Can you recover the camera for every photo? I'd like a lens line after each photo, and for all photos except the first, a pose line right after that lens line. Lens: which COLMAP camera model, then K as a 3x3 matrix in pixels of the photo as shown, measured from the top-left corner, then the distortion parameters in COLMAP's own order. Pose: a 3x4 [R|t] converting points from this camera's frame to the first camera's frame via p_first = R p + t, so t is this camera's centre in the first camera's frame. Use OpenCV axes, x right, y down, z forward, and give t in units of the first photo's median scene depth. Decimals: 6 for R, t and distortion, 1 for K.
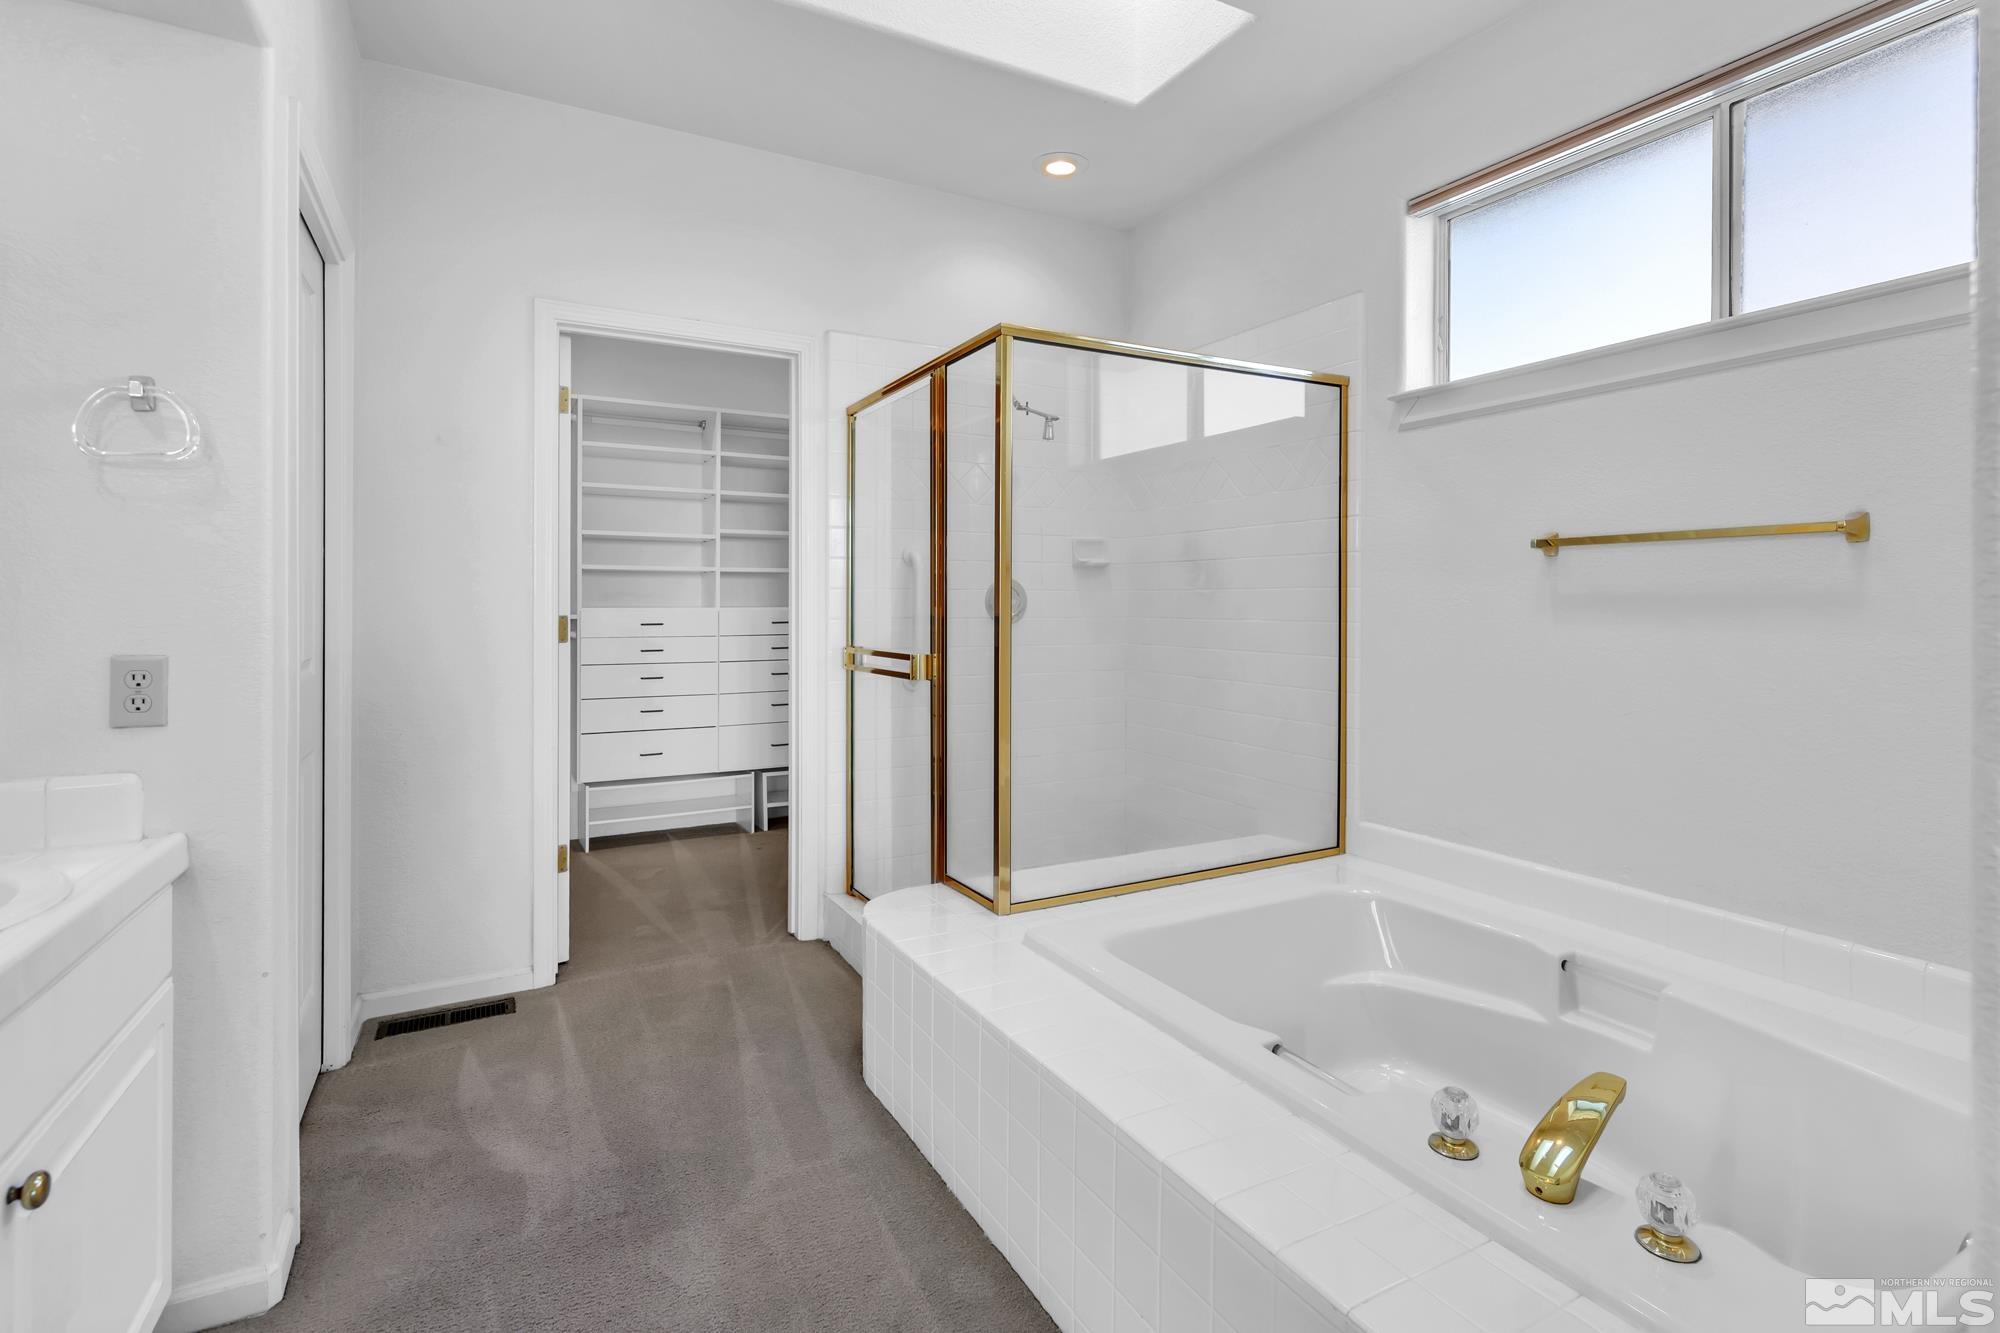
lens RADIAL K [[965.0, 0, 1003.0], [0, 965.0, 620.6], [0, 0, 1]] dist [-0.000907, -0.000601]
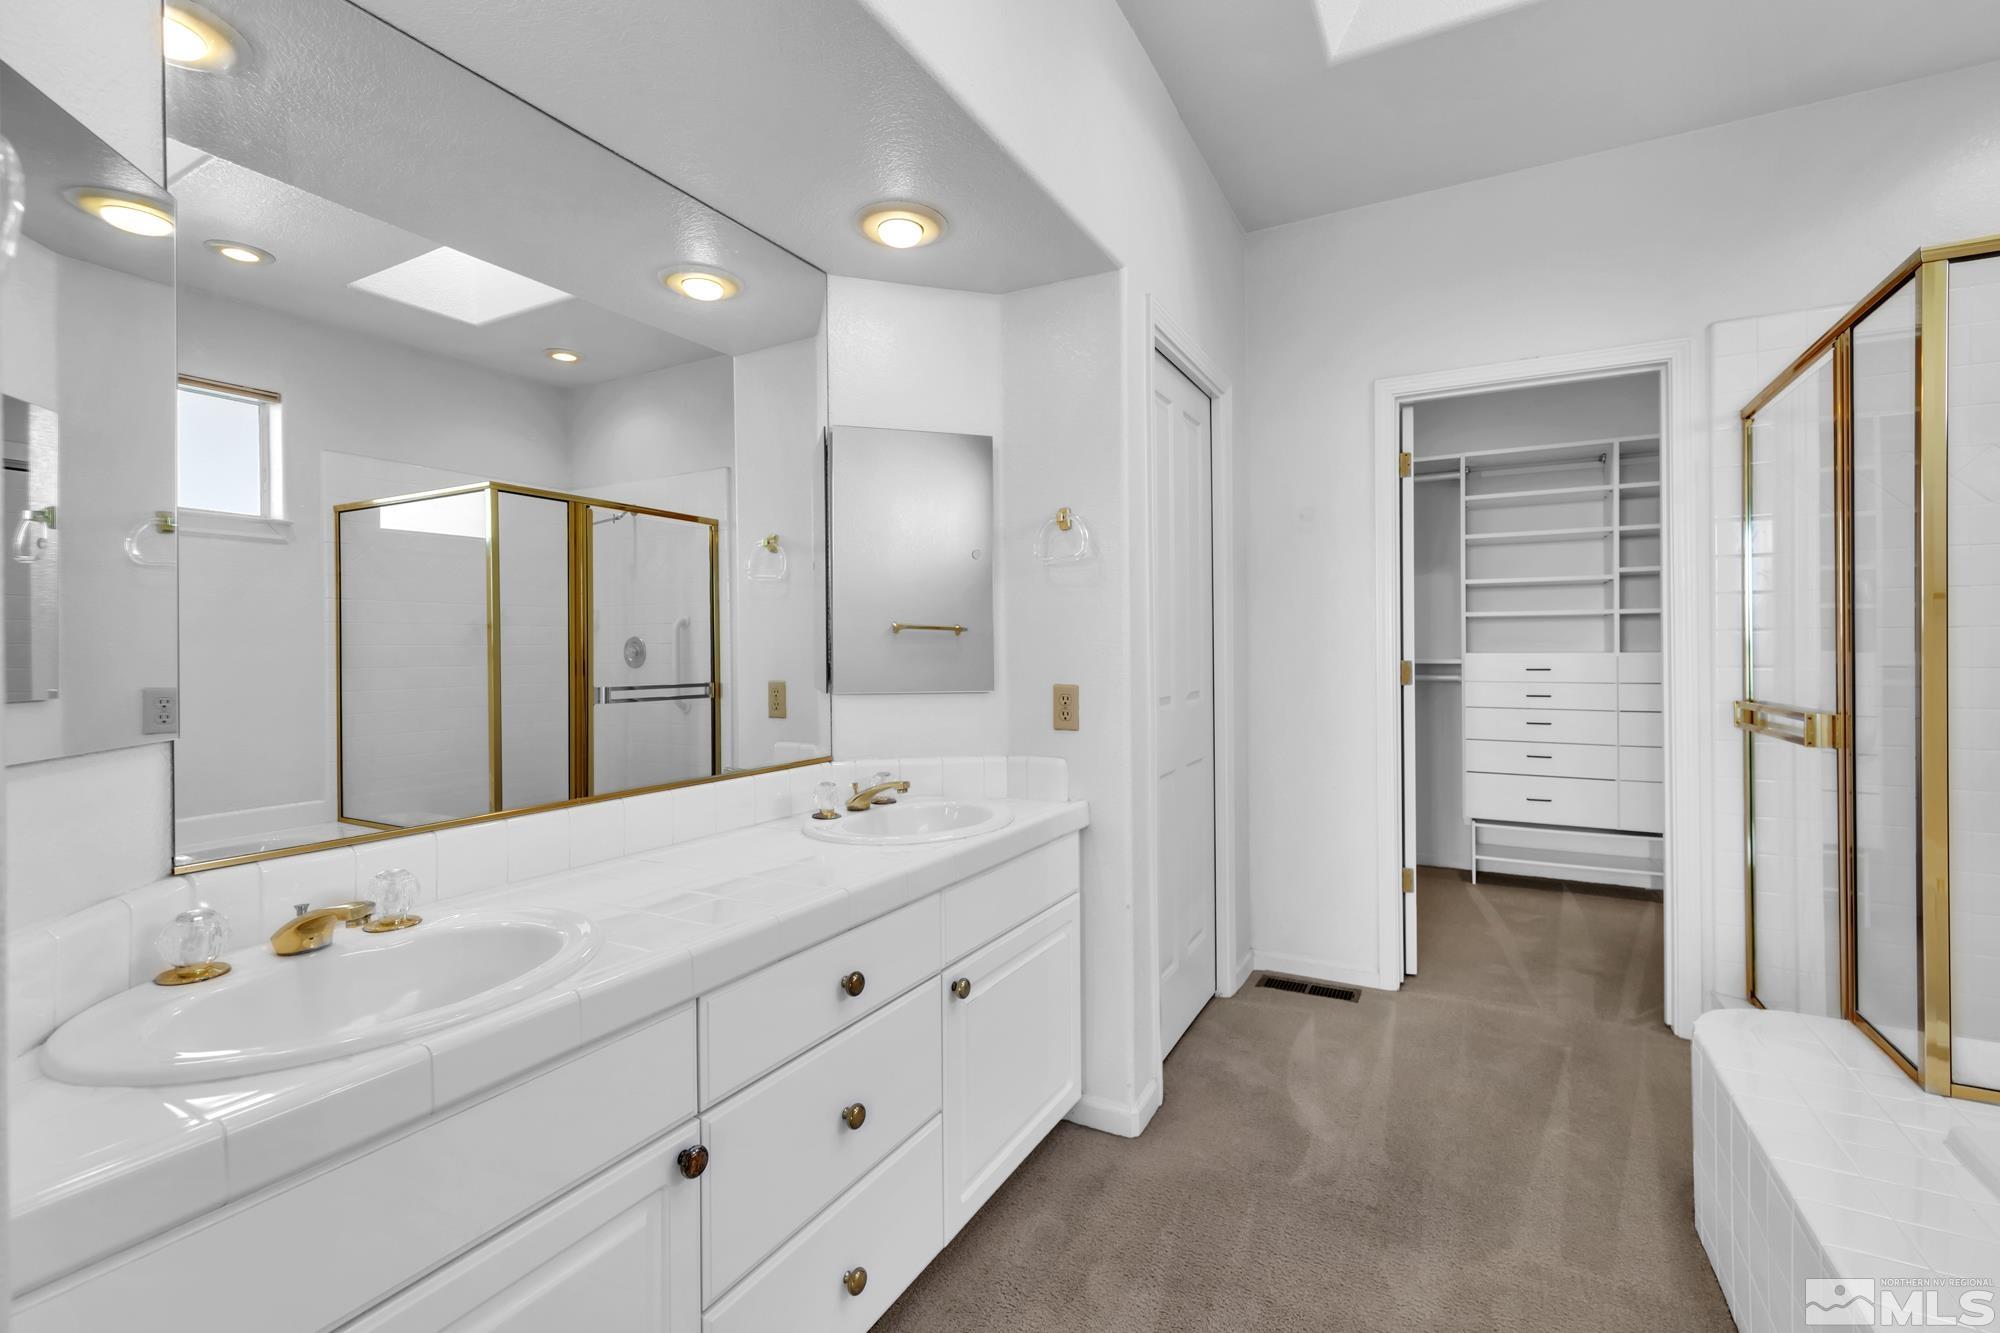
lens RADIAL K [[864.1, 0, 1000.0], [0, 864.1, 666.5], [0, 0, 1]] dist [0.000487, -0.000098]
pose [[0.541943, 0.012077, -0.840328, 0.137360], [-0.009364, 0.999921, 0.008331, -0.002386], [0.840363, 0.003354, 0.542014, 0.080425]]
